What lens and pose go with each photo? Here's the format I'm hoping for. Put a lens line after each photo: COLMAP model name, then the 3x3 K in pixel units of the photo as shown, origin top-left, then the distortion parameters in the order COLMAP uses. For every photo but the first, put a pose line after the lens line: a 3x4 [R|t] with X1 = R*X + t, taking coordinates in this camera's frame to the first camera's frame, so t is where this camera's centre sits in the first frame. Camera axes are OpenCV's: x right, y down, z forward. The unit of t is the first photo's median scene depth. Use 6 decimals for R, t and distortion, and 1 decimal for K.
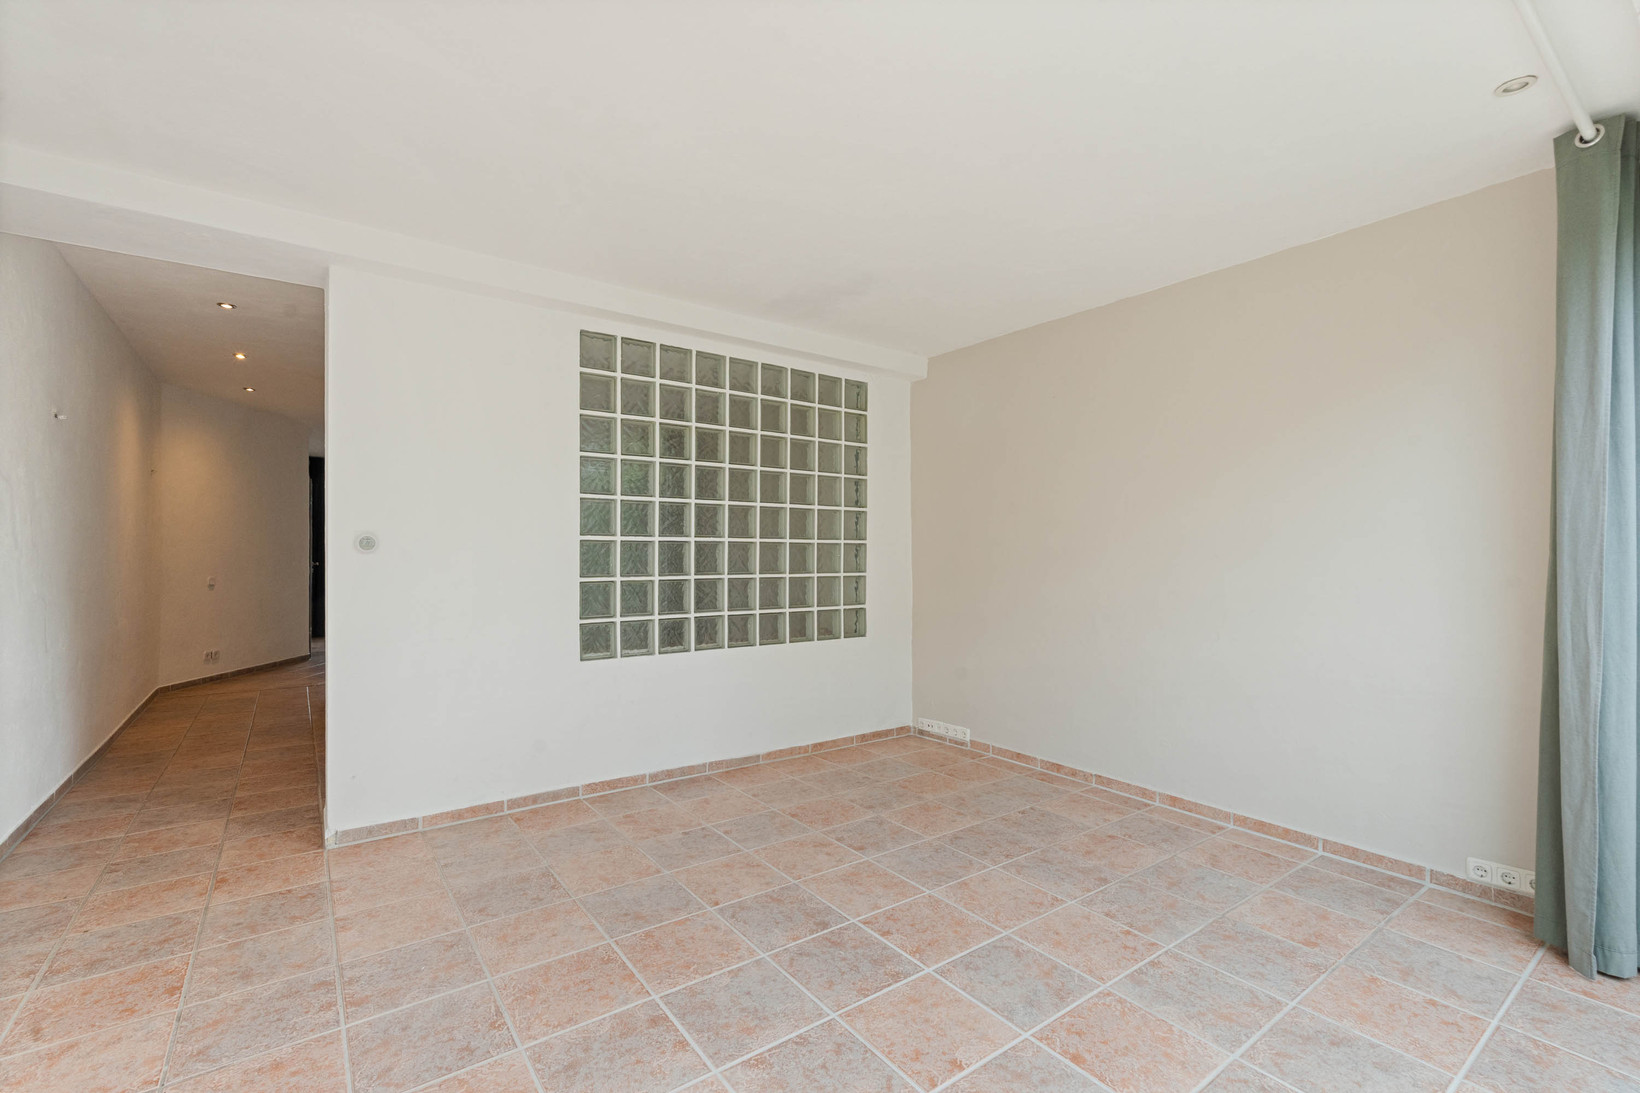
lens RADIAL K [[718.8, 0, 836.2], [0, 718.8, 548.5], [0, 0, 1]] dist [-0.002952, 0.000012]
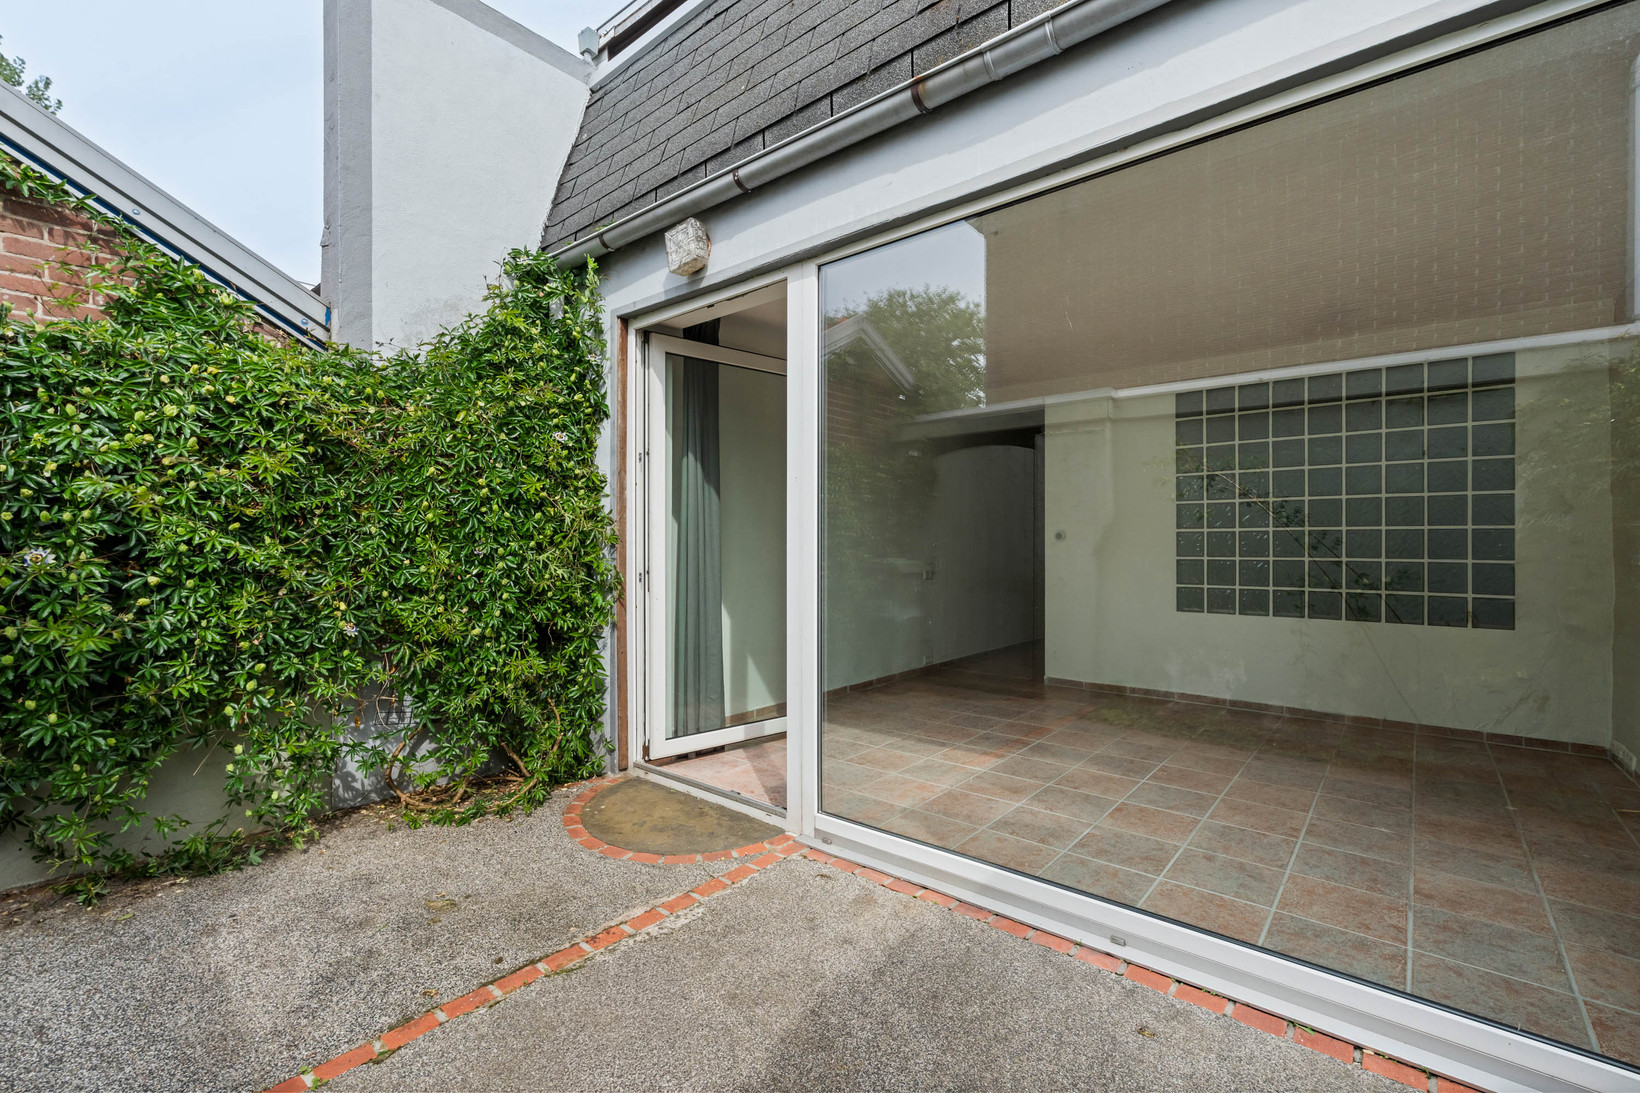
lens RADIAL K [[718.8, 0, 827.7], [0, 718.8, 545.7], [0, 0, 1]] dist [-0.002952, 0.000012]
pose [[0.235188, -0.002719, -0.971946, 1.136173], [0.007711, 0.999970, -0.000932, 0.015269], [0.971919, -0.007276, 0.235202, -0.092422]]
